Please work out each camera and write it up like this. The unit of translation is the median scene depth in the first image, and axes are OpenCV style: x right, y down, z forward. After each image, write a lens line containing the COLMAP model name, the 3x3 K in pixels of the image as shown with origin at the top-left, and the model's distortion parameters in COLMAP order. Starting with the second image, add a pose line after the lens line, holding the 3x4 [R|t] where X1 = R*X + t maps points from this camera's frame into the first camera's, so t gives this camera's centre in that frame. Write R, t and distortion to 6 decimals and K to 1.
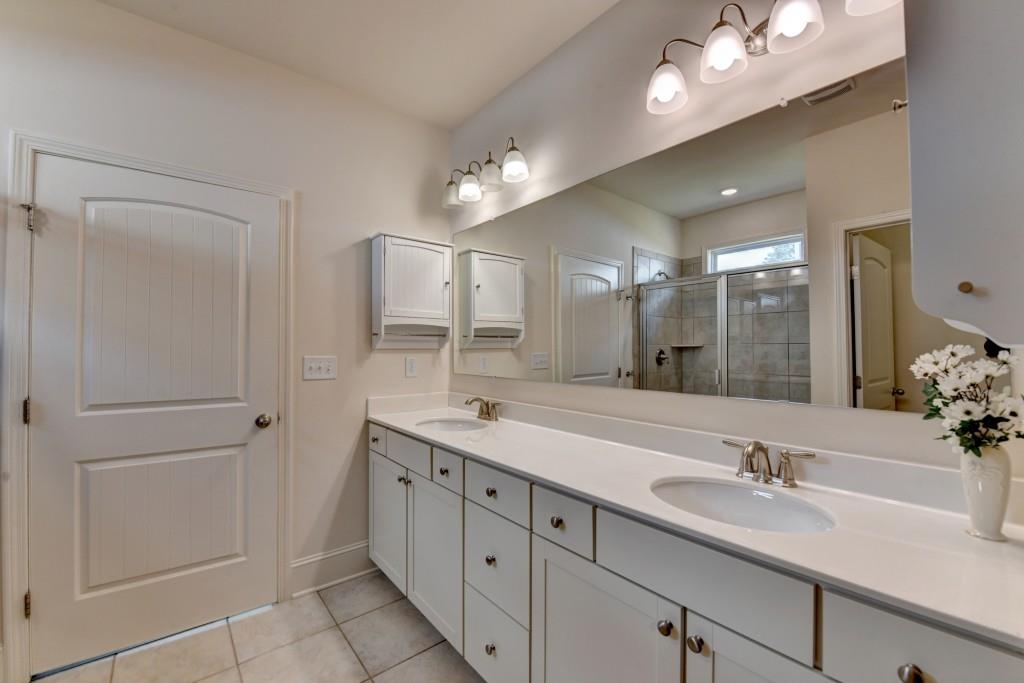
lens RADIAL K [[423.4, 0, 515.1], [0, 423.4, 340.1], [0, 0, 1]] dist [-0.017473, -0.000215]
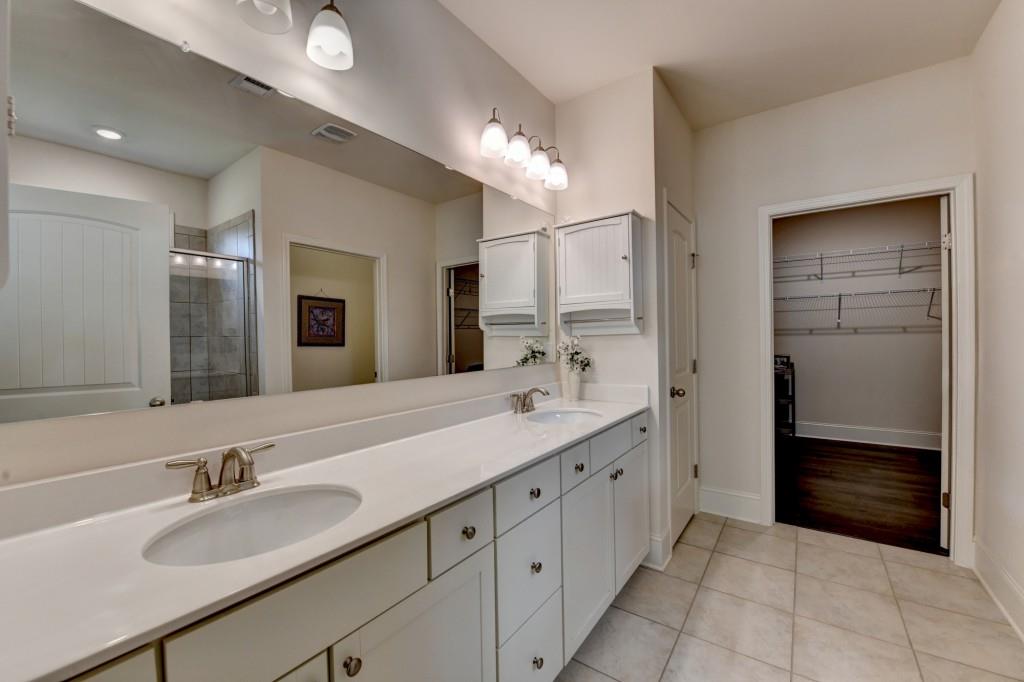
lens RADIAL K [[423.4, 0, 516.2], [0, 423.4, 340.4], [0, 0, 1]] dist [-0.017473, -0.000215]
pose [[-0.283445, 0.002069, 0.958986, -1.156689], [0.005264, 0.999986, -0.000601, 0.039384], [-0.958974, 0.004877, -0.283452, 1.627555]]
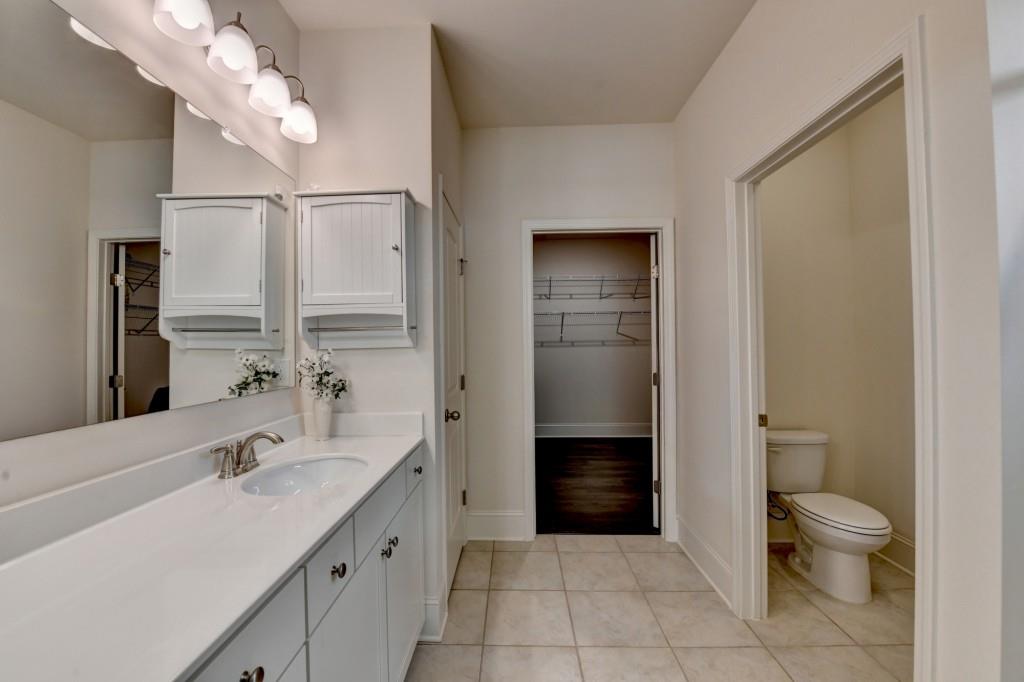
lens RADIAL K [[423.4, 0, 506.7], [0, 423.4, 343.0], [0, 0, 1]] dist [-0.017473, -0.000215]
pose [[-0.751195, 0.012779, 0.659957, -0.872249], [0.003093, 0.999870, -0.015840, 0.026936], [-0.660073, -0.009857, -0.751137, 1.518075]]
